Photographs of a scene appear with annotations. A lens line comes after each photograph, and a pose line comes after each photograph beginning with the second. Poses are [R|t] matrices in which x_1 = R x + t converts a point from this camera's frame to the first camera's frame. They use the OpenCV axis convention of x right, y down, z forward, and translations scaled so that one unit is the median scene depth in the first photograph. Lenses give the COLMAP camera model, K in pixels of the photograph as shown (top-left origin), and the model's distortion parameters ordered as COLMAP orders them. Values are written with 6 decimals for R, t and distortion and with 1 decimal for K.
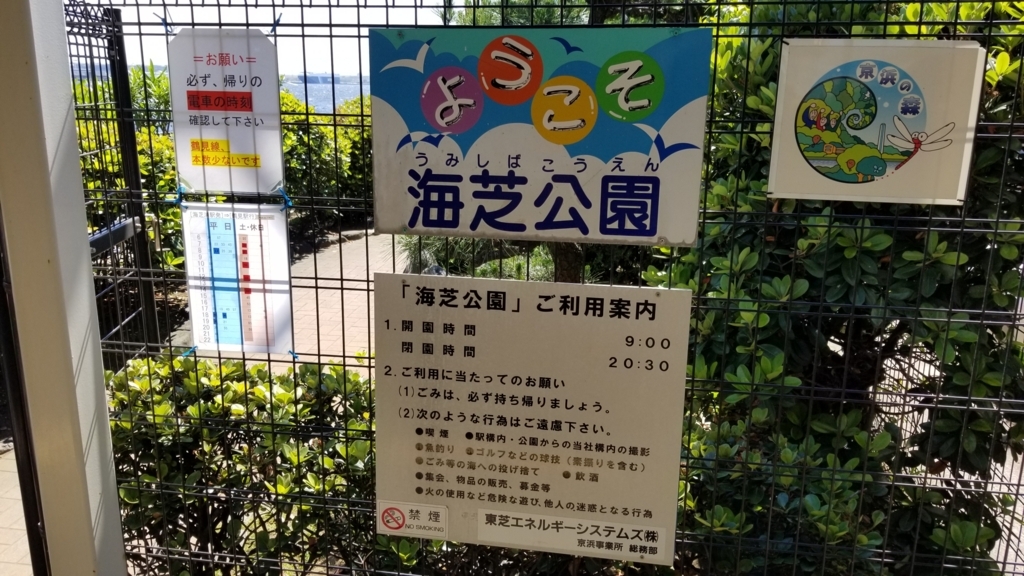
lens RADIAL K [[801.3, 0, 509.7], [0, 801.3, 283.6], [0, 0, 1]] dist [0.091697, -0.180473]
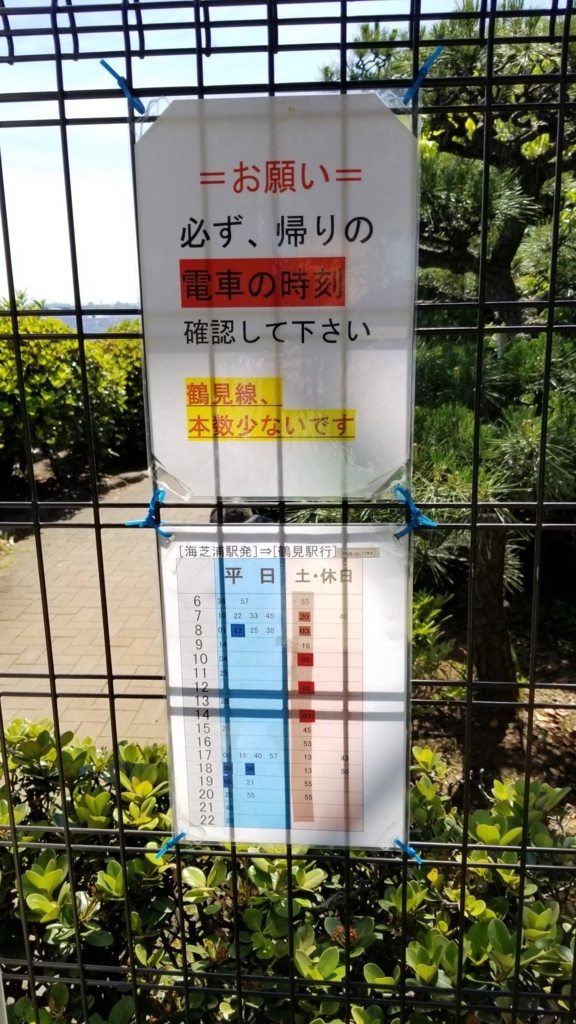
lens RADIAL K [[801.3, 0, 288.0], [0, 801.3, 512.0], [0, 0, 1]] dist [0.091697, -0.180473]
pose [[0.998054, -0.042239, 0.045866, -0.355352], [0.042037, 0.999102, 0.005355, -0.106849], [-0.046051, -0.003417, 0.998933, 0.568378]]
